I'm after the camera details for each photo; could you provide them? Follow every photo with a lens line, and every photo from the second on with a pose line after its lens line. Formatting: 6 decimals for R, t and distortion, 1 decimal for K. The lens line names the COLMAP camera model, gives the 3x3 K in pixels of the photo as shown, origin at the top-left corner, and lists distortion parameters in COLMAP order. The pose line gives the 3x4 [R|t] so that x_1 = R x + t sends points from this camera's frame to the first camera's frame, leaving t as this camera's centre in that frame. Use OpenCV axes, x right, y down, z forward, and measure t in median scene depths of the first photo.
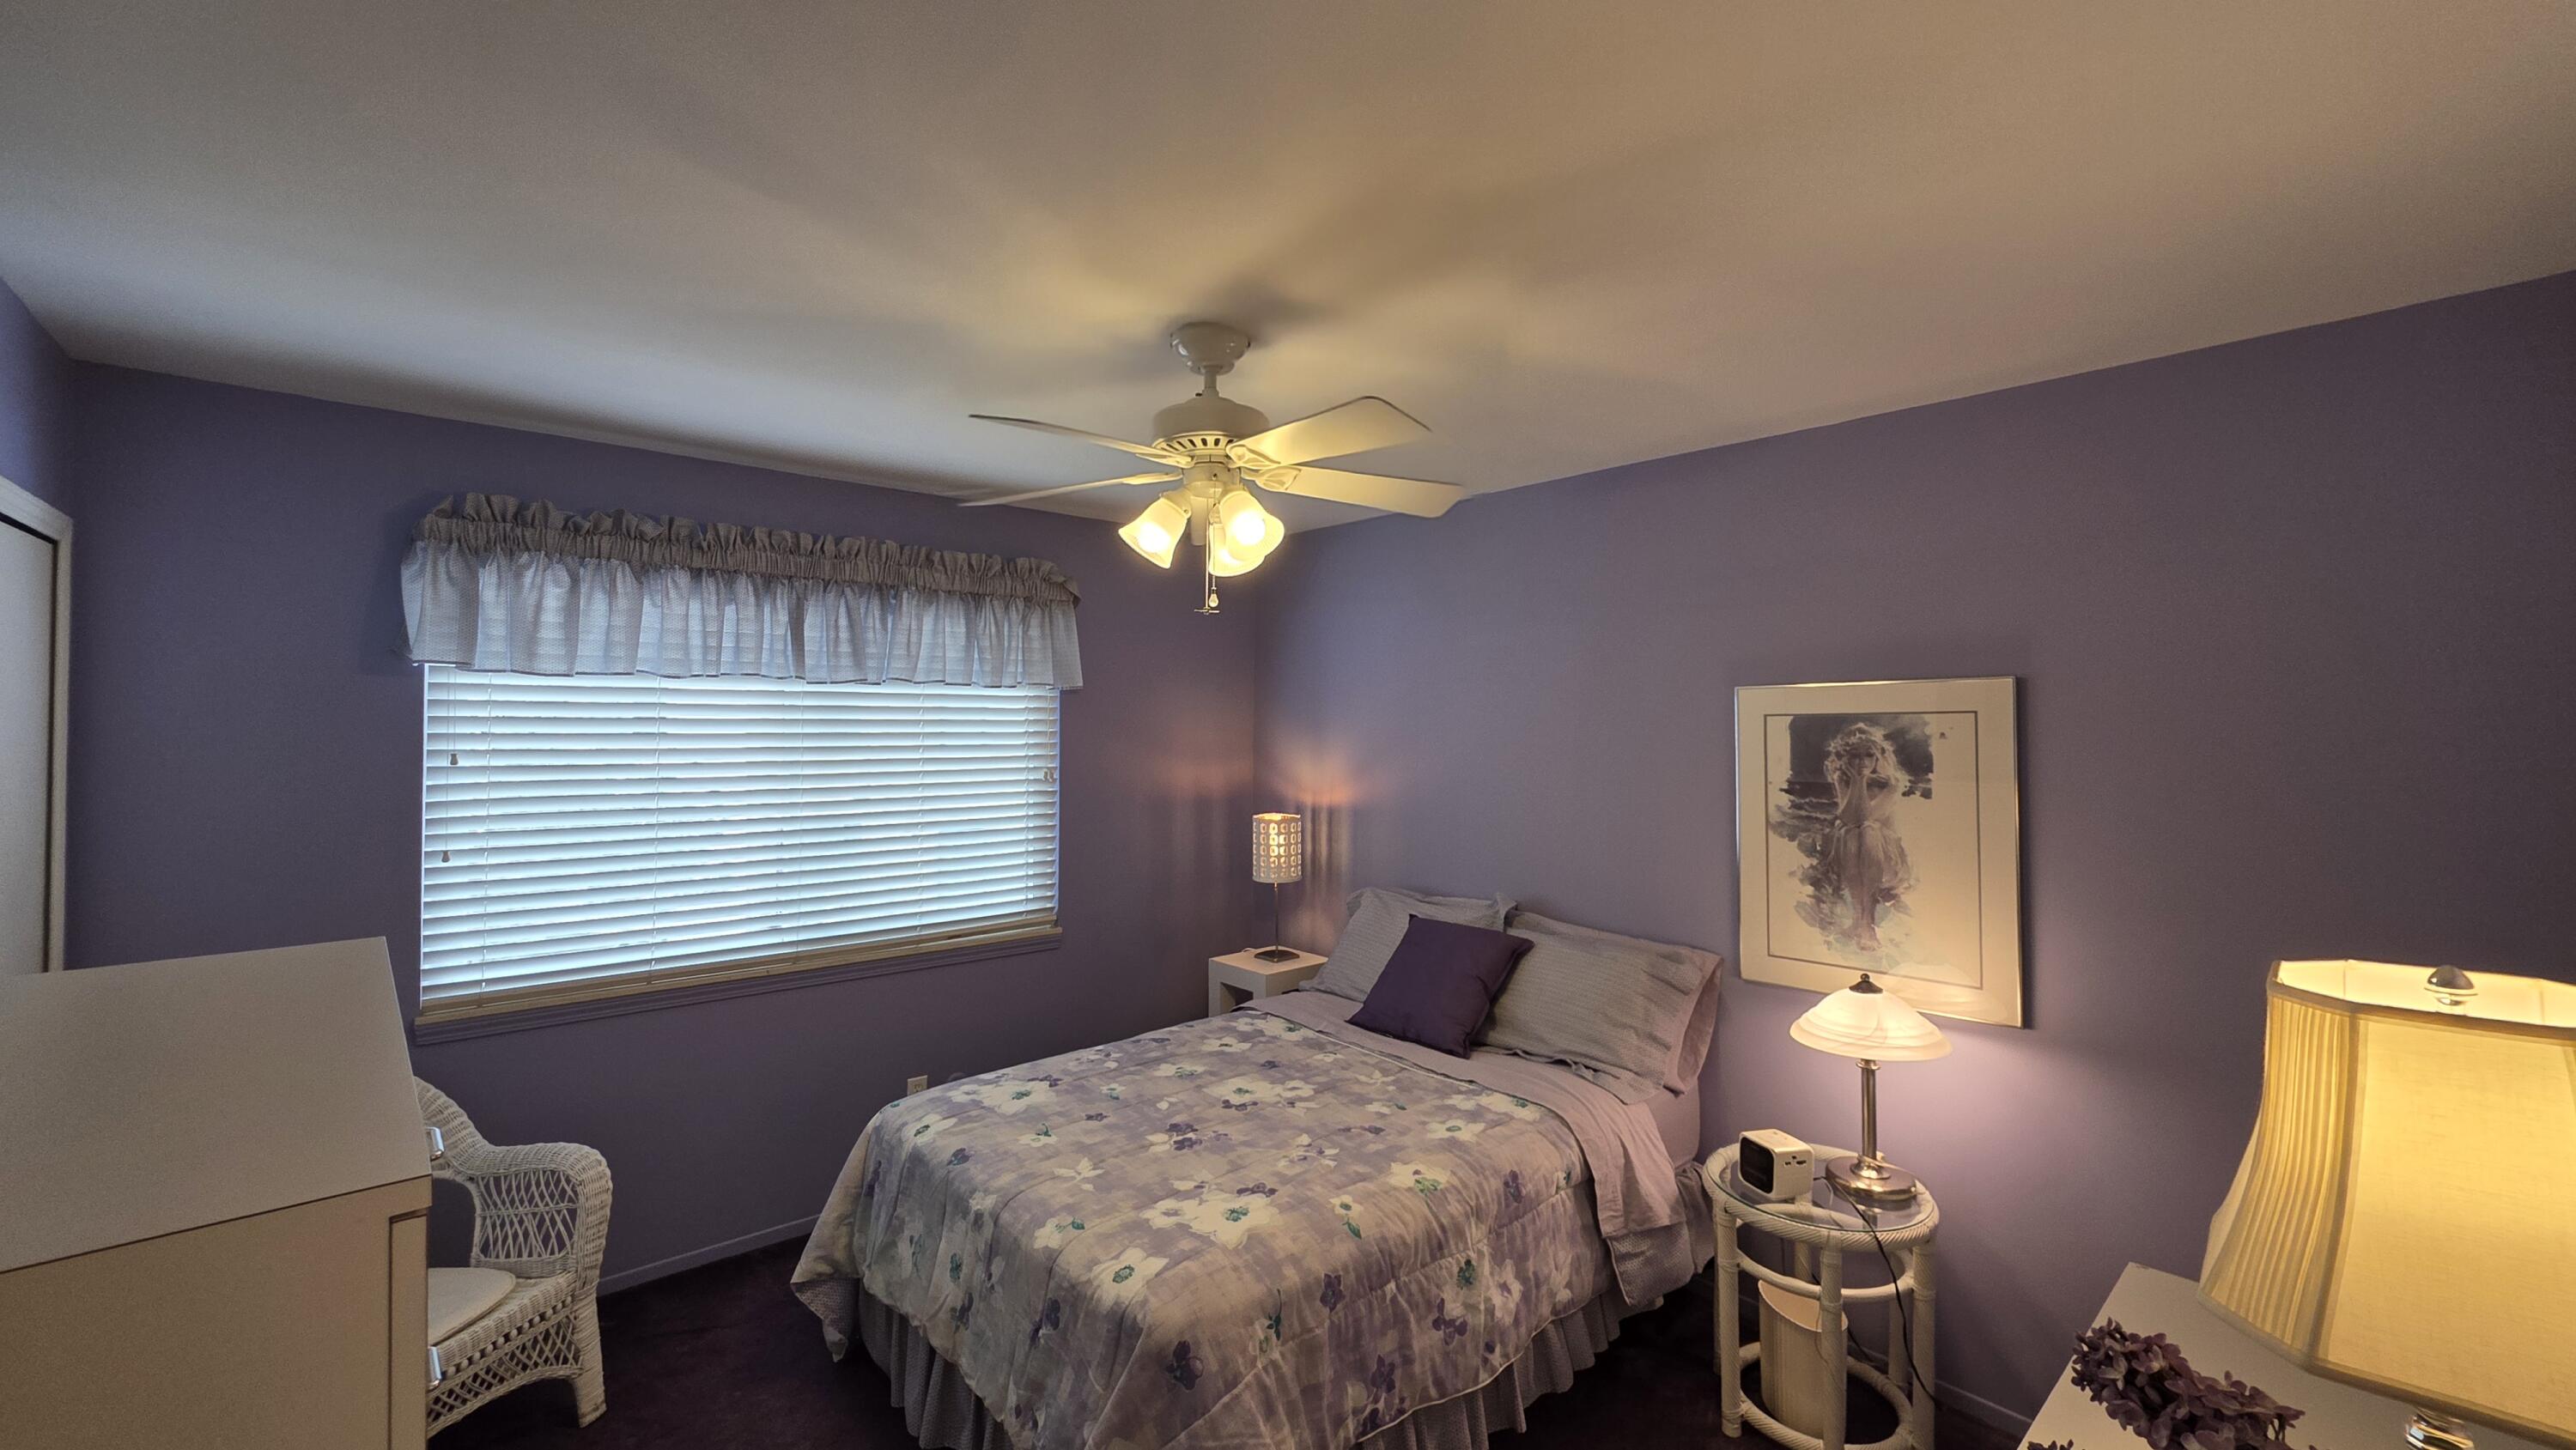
lens RADIAL K [[1032.5, 0, 1294.0], [0, 1032.5, 739.1], [0, 0, 1]] dist [-0.000274, 0.000421]
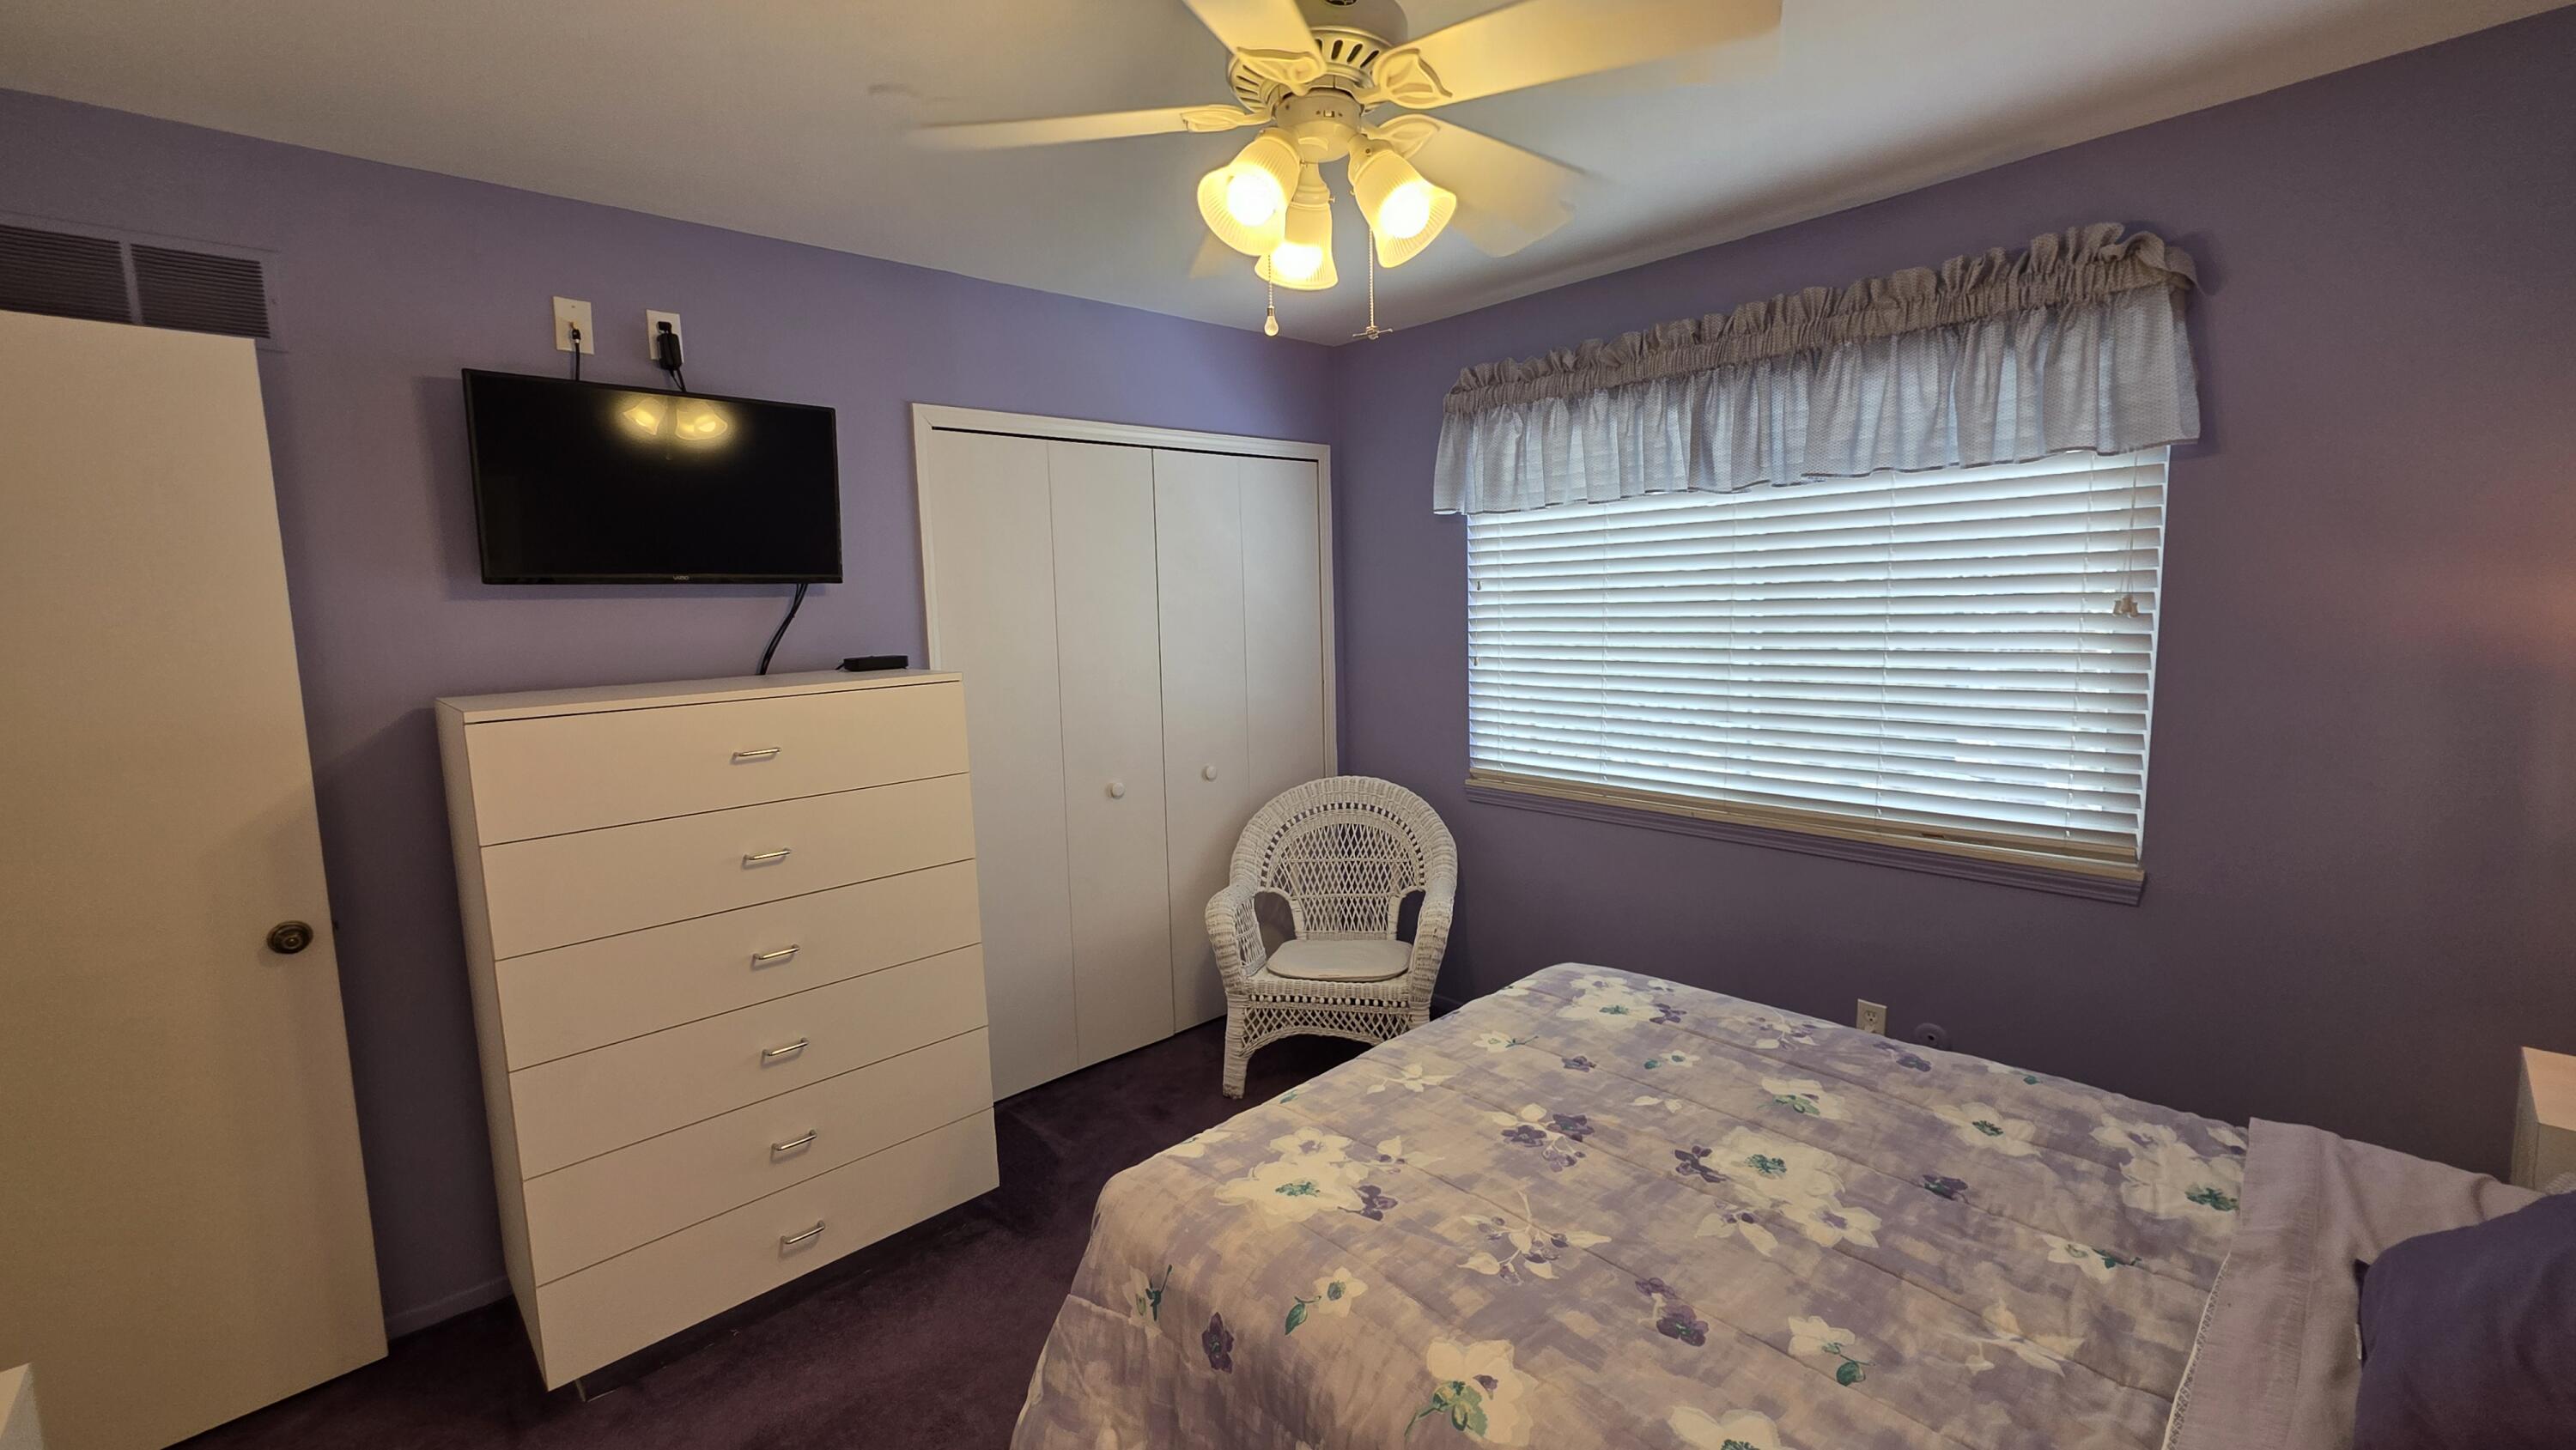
lens RADIAL K [[1032.5, 0, 1287.1], [0, 1032.5, 719.8], [0, 0, 1]] dist [-0.000274, 0.000421]
pose [[0.021787, 0.114887, -0.993140, 0.467370], [0.014896, 0.993228, 0.115224, 0.034176], [0.999652, -0.017304, 0.019928, 0.728711]]
